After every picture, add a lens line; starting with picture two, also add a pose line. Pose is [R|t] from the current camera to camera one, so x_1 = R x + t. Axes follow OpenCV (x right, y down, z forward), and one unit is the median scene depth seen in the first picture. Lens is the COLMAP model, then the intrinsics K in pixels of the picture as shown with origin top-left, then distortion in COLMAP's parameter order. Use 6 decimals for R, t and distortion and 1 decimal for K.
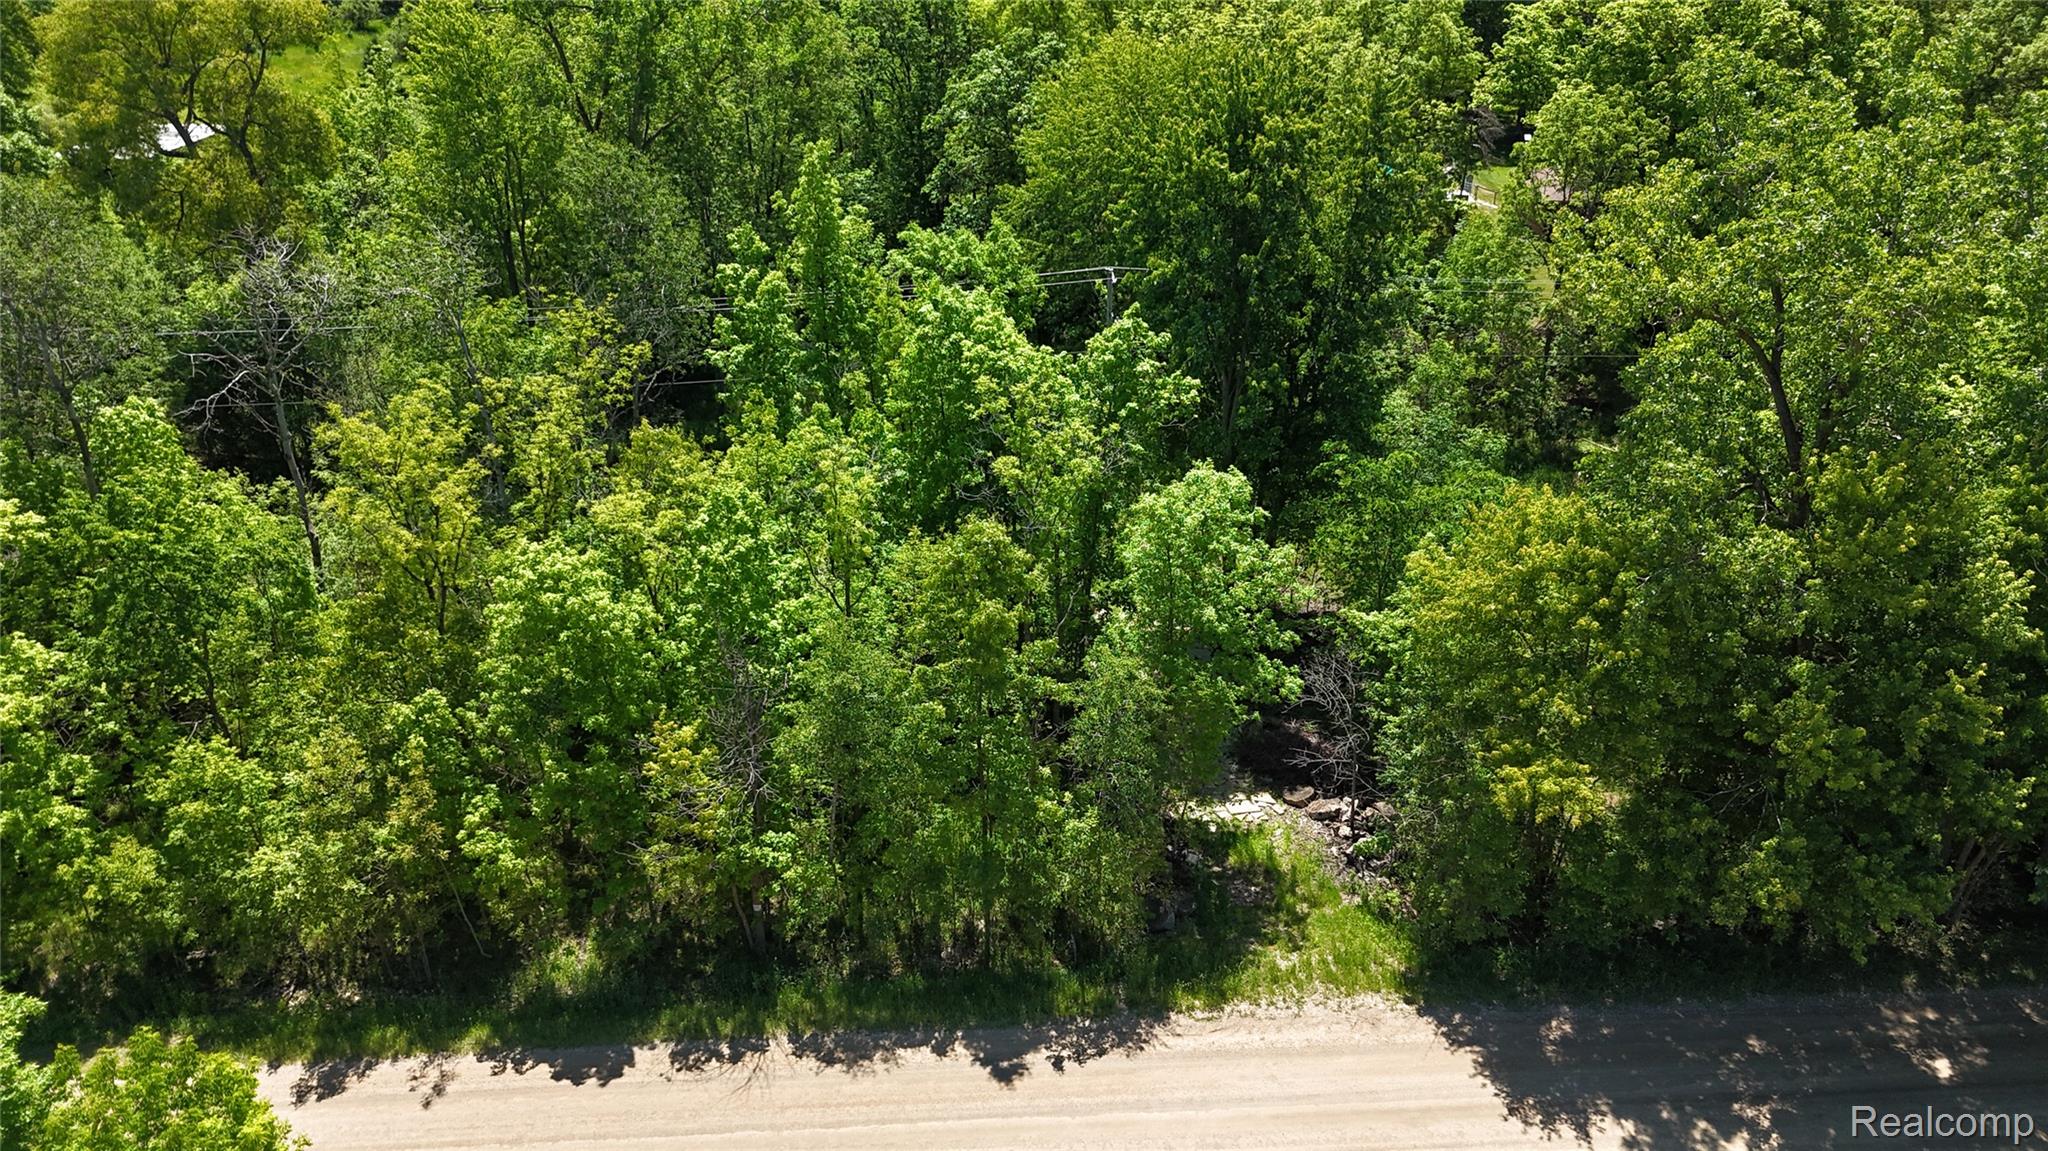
lens RADIAL K [[1521.1, 0, 1031.6], [0, 1521.1, 575.7], [0, 0, 1]] dist [0.073693, -0.072461]
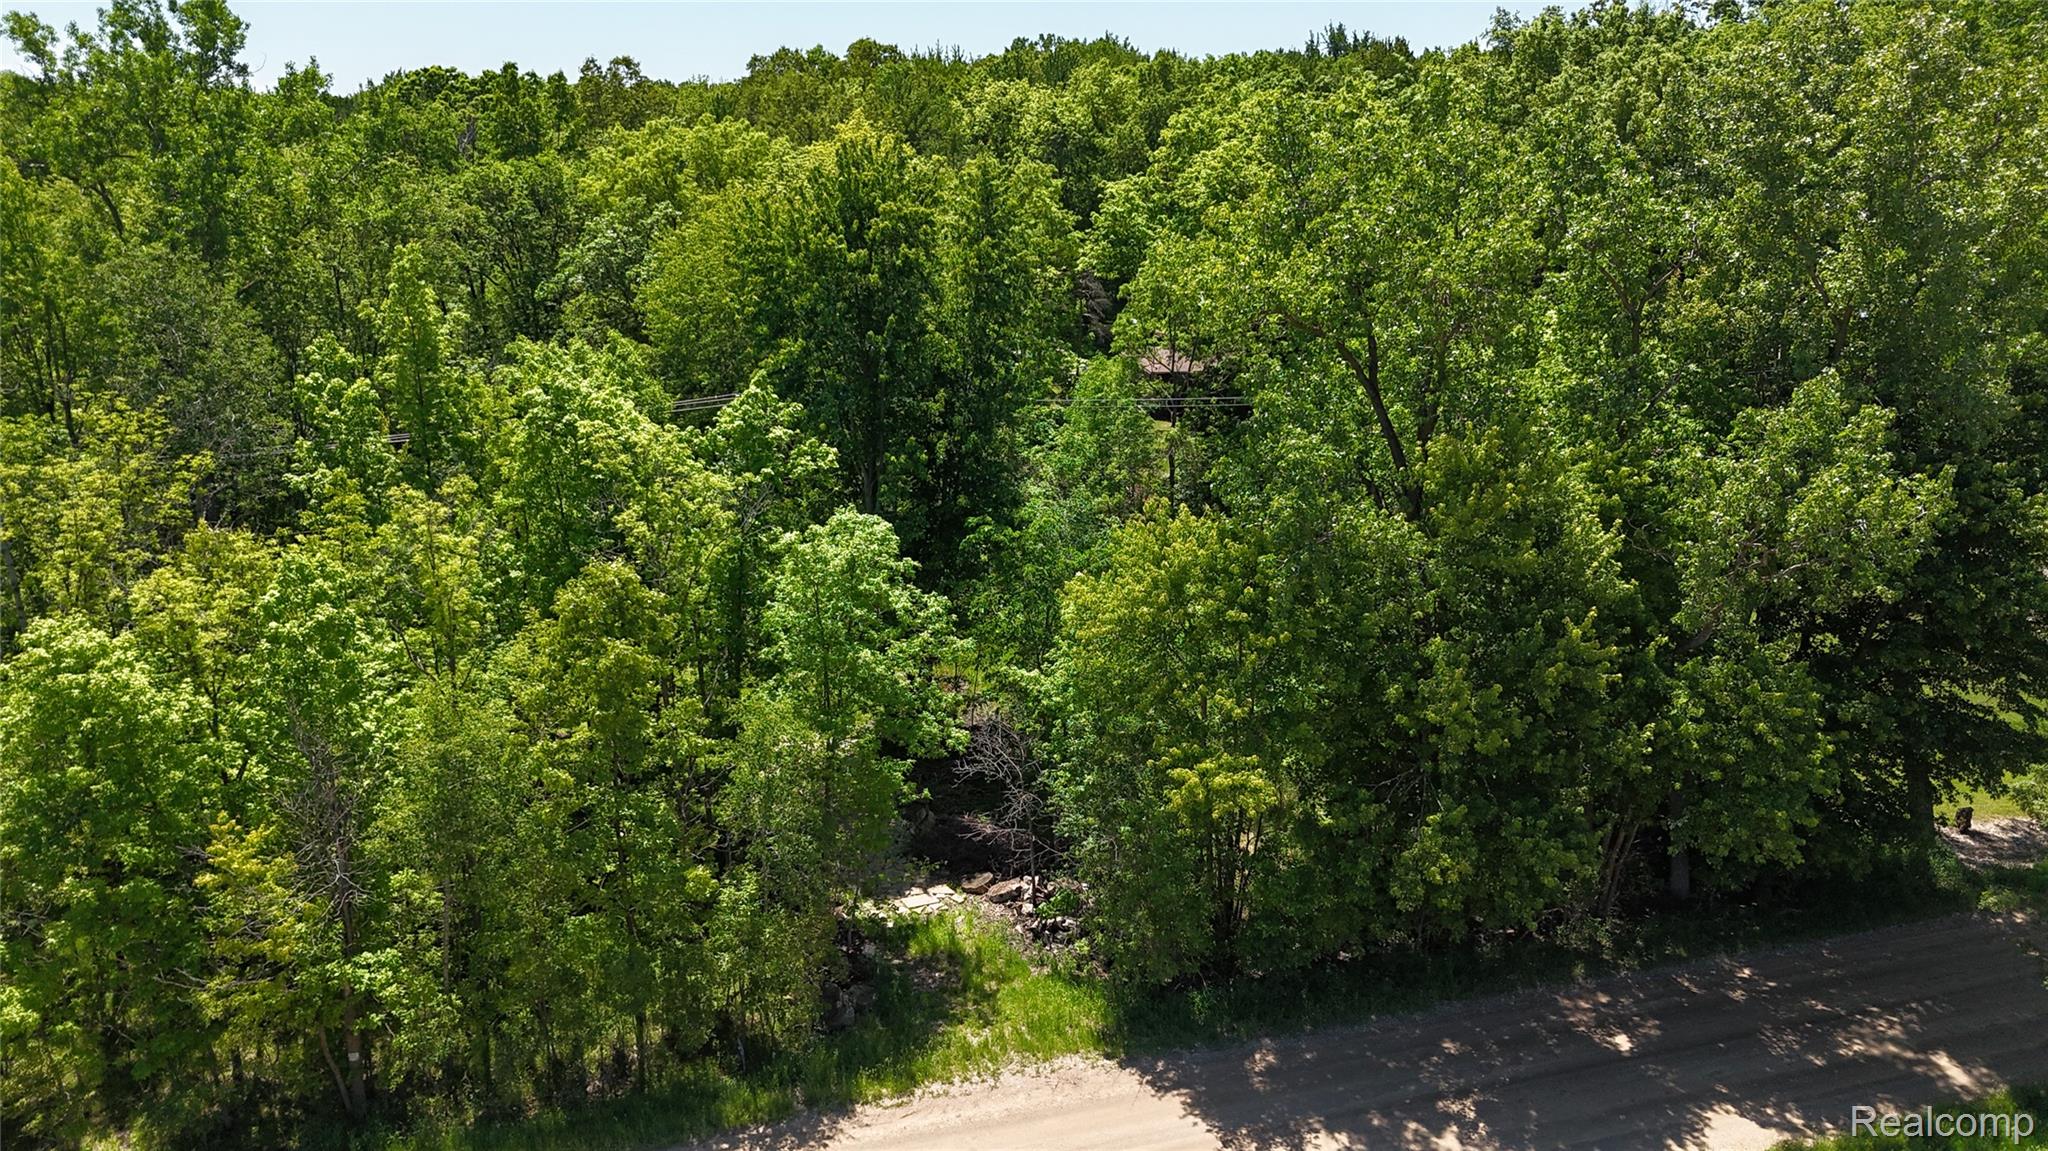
lens RADIAL K [[1521.1, 0, 1033.1], [0, 1521.1, 570.7], [0, 0, 1]] dist [0.073693, -0.072461]
pose [[0.972198, -0.064377, 0.225136, 0.009291], [0.102314, 0.981616, -0.161127, 0.126909], [-0.210625, 0.179682, 0.960912, 0.057773]]
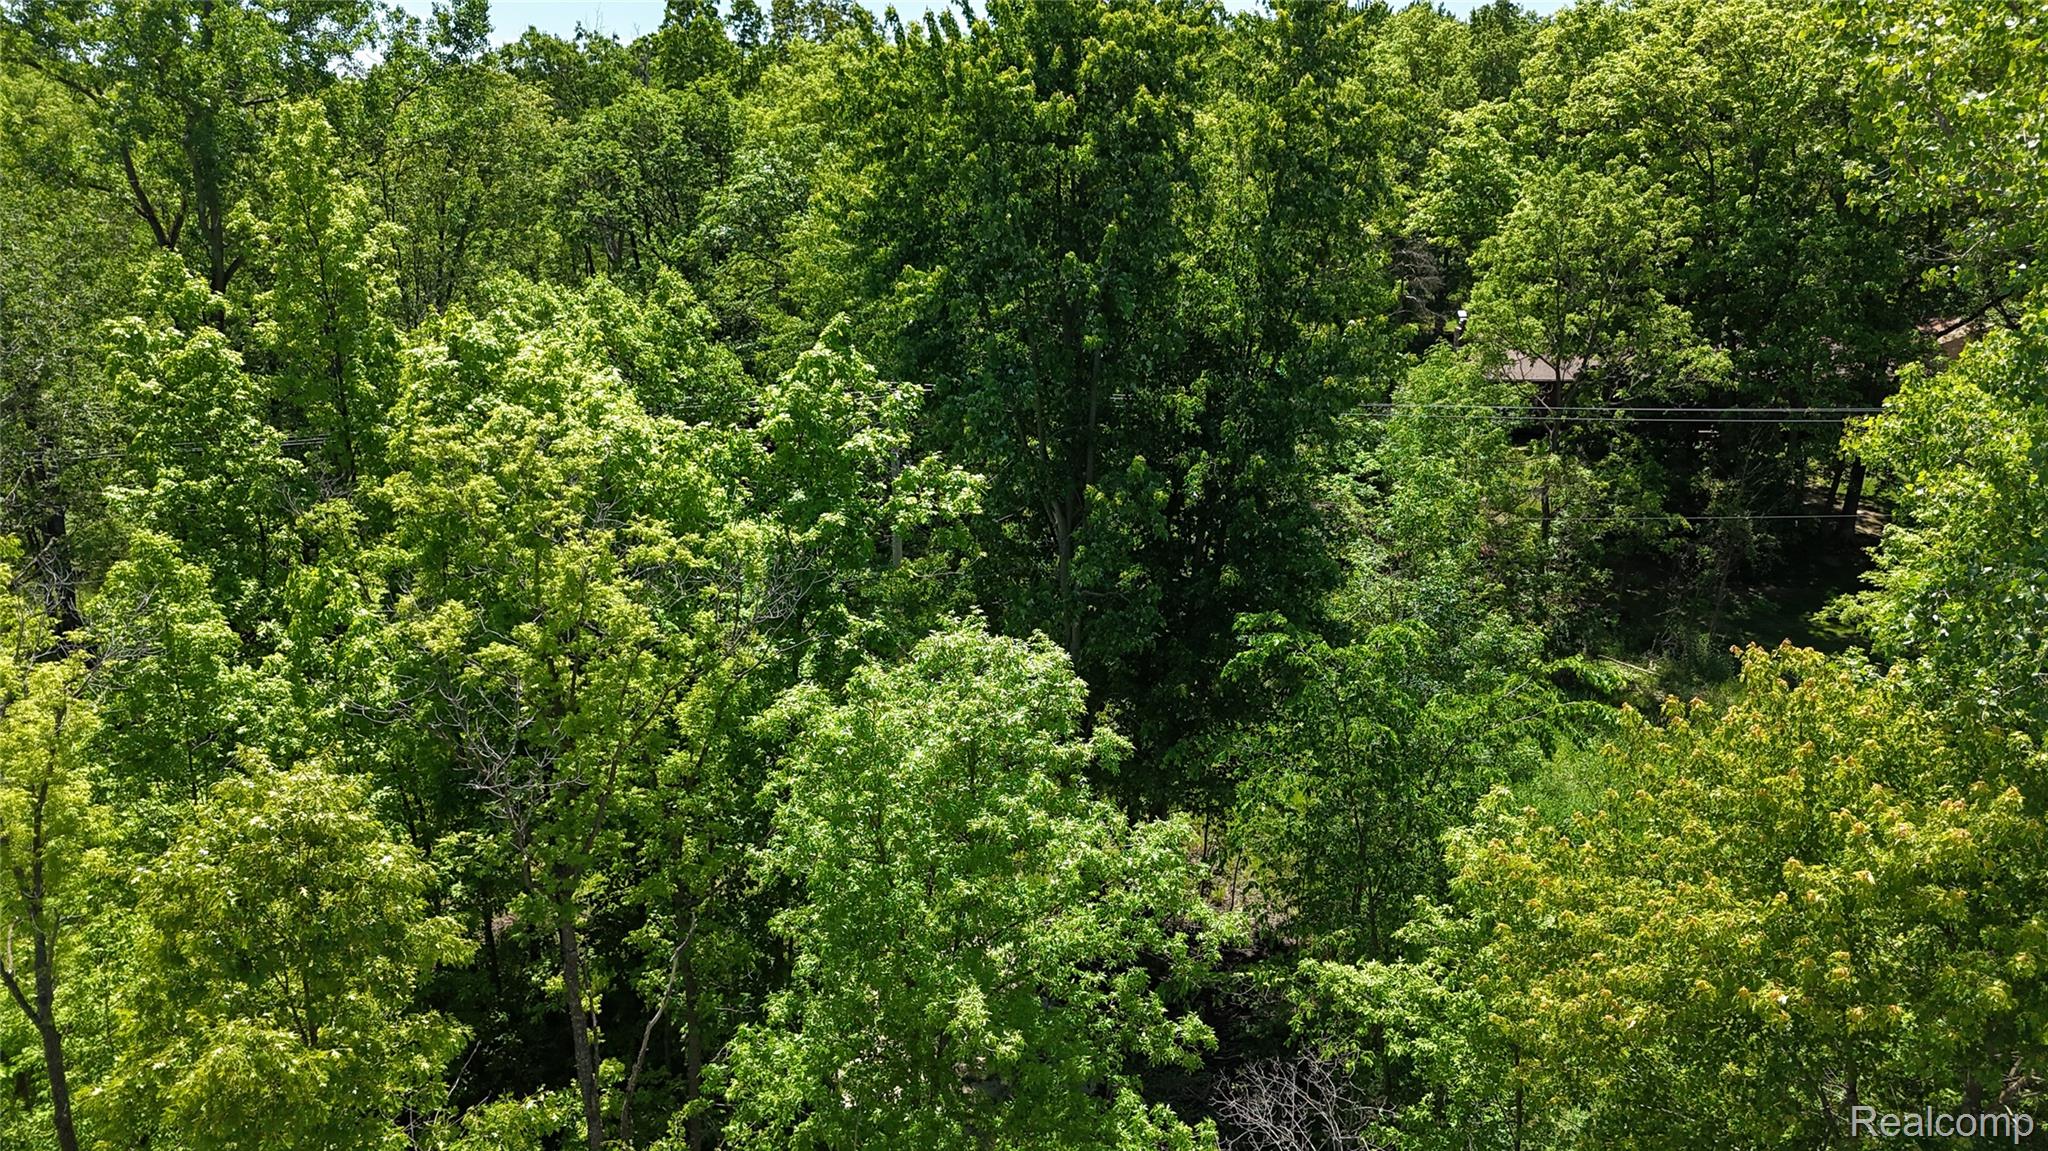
lens RADIAL K [[1521.1, 0, 1025.2], [0, 1521.1, 571.3], [0, 0, 1]] dist [0.073693, -0.072461]
pose [[0.998376, -0.015868, 0.054711, 0.104554], [0.025721, 0.982512, -0.184415, -0.009816], [-0.050828, 0.185522, 0.981325, 0.572951]]
